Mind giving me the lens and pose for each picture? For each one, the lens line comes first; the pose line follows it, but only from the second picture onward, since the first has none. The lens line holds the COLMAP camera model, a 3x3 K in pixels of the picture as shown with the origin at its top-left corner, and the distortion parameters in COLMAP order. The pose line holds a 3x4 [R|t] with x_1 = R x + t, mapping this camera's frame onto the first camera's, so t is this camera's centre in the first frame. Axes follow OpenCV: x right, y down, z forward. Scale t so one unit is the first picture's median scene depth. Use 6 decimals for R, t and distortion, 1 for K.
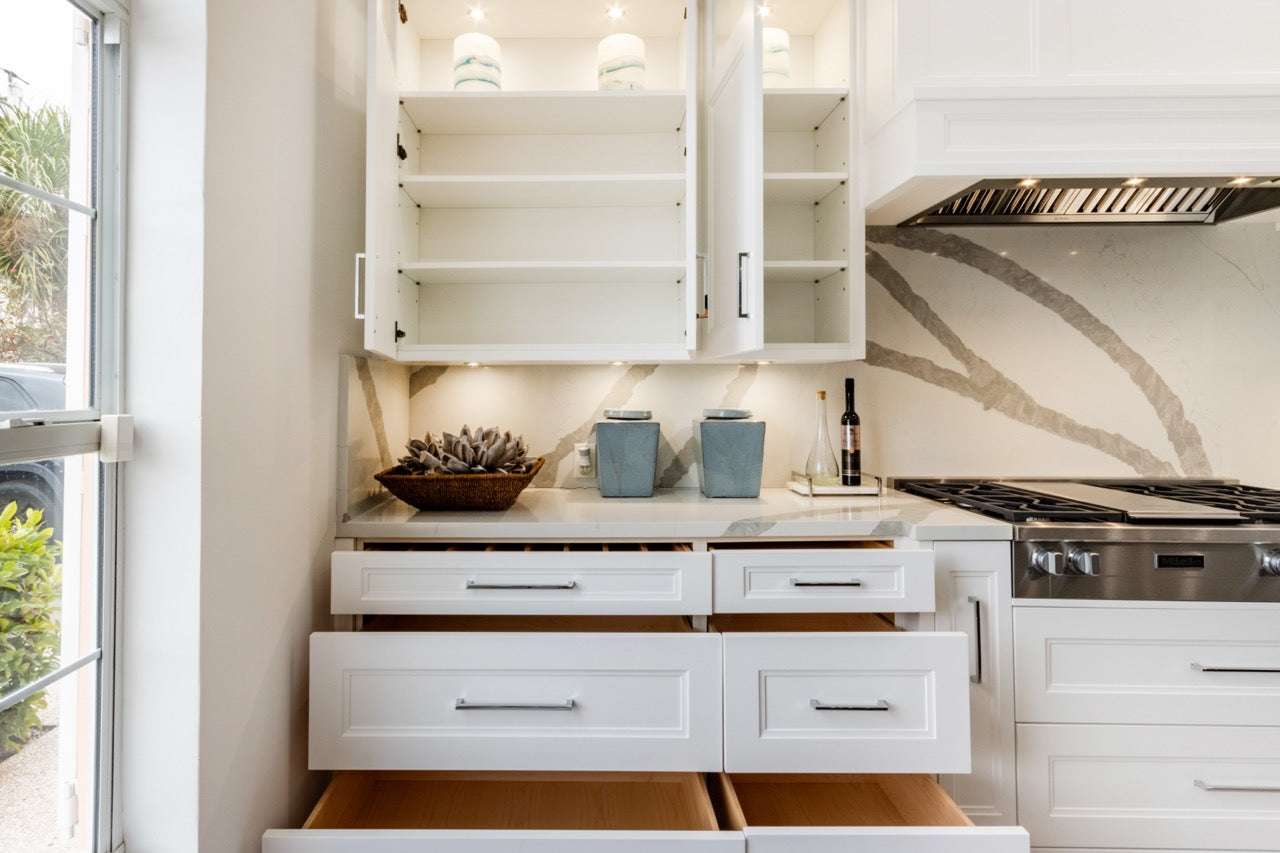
lens RADIAL K [[622.6, 0, 583.2], [0, 622.6, 383.5], [0, 0, 1]] dist [0.003758, 0.001320]
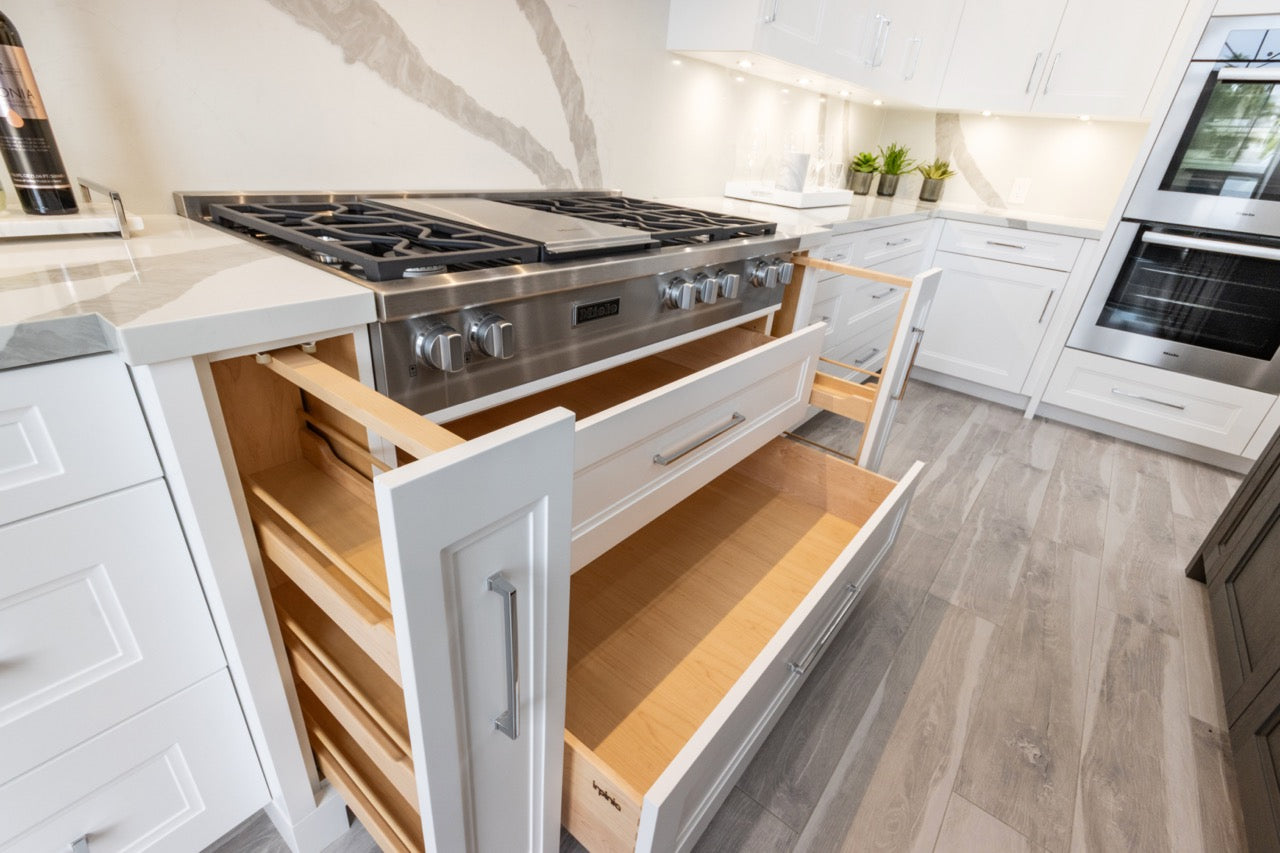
lens RADIAL K [[583.4, 0, 638.5], [0, 583.4, 440.2], [0, 0, 1]] dist [0.002944, -0.000275]
pose [[0.617812, -0.315823, 0.720114, 0.322720], [-0.099573, 0.877002, 0.470057, 0.067884], [-0.779996, -0.362110, 0.510375, 0.404559]]
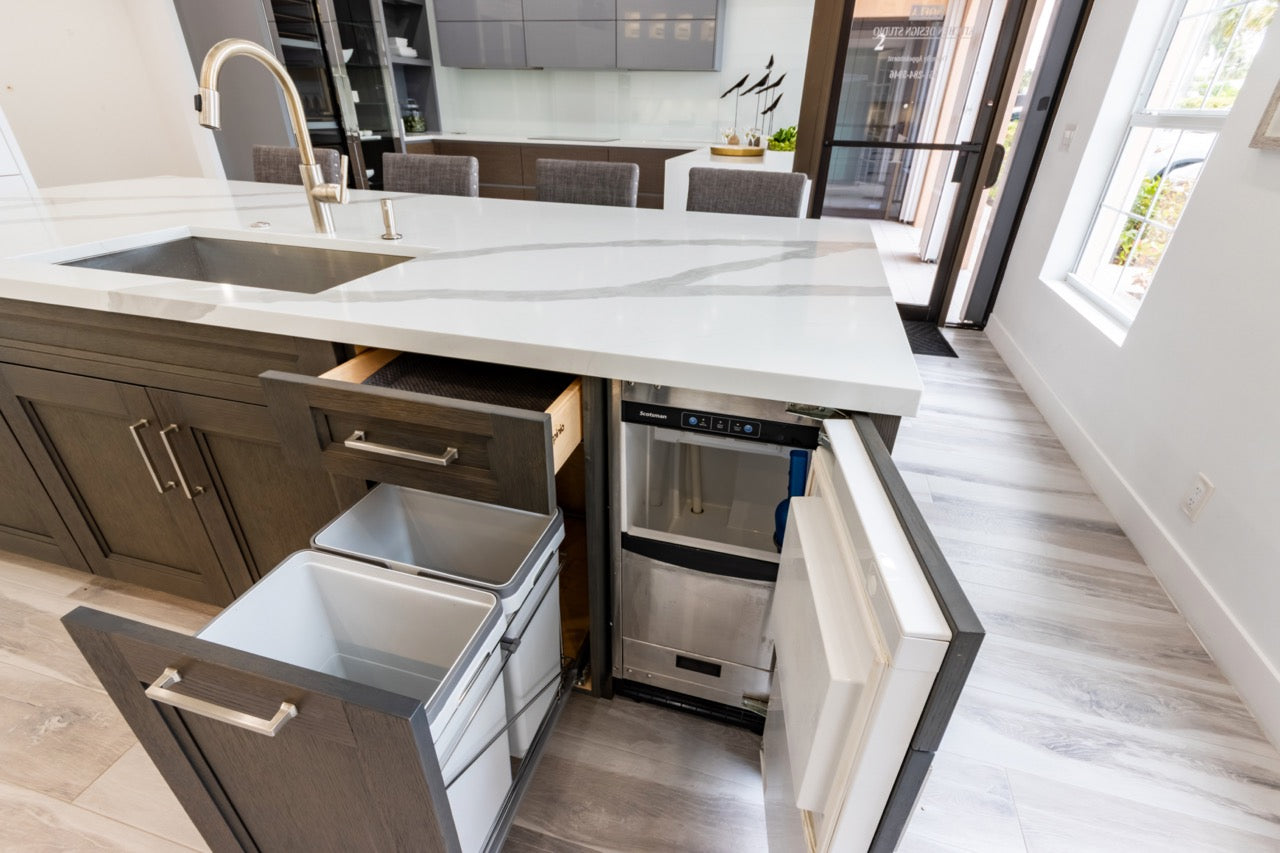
lens RADIAL K [[595.9, 0, 637.6], [0, 595.9, 442.8], [0, 0, 1]] dist [0.001768, 0.000421]
pose [[-0.962722, -0.147734, 0.226586, 0.230760], [-0.020825, 0.875672, 0.482457, 0.026561], [-0.269690, 0.459754, -0.846105, 0.498210]]
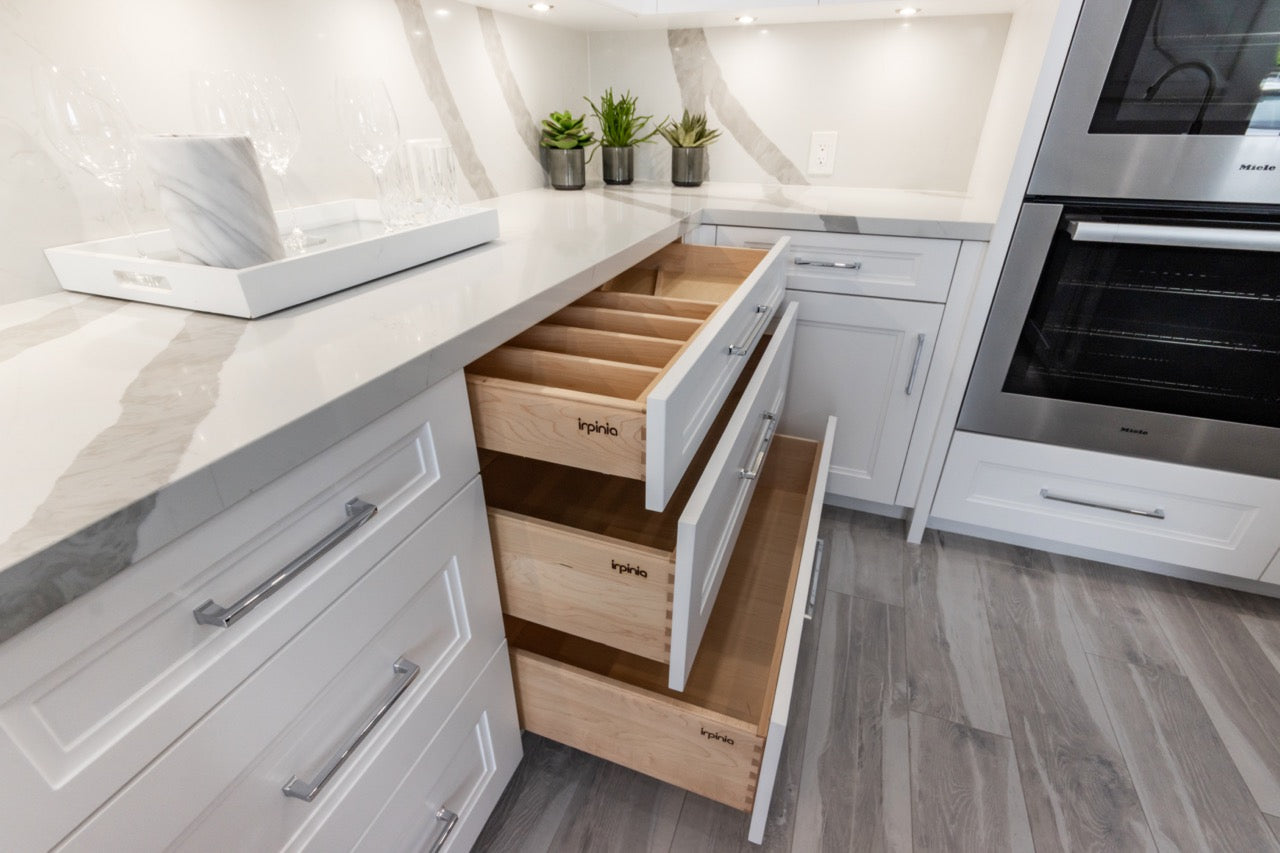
lens RADIAL K [[580.2, 0, 648.2], [0, 580.2, 450.7], [0, 0, 1]] dist [0.010137, 0.000139]
pose [[0.333947, -0.471949, 0.815931, 1.129045], [-0.016602, 0.862546, 0.505706, 0.062224], [-0.942446, -0.182425, 0.280209, 0.548250]]
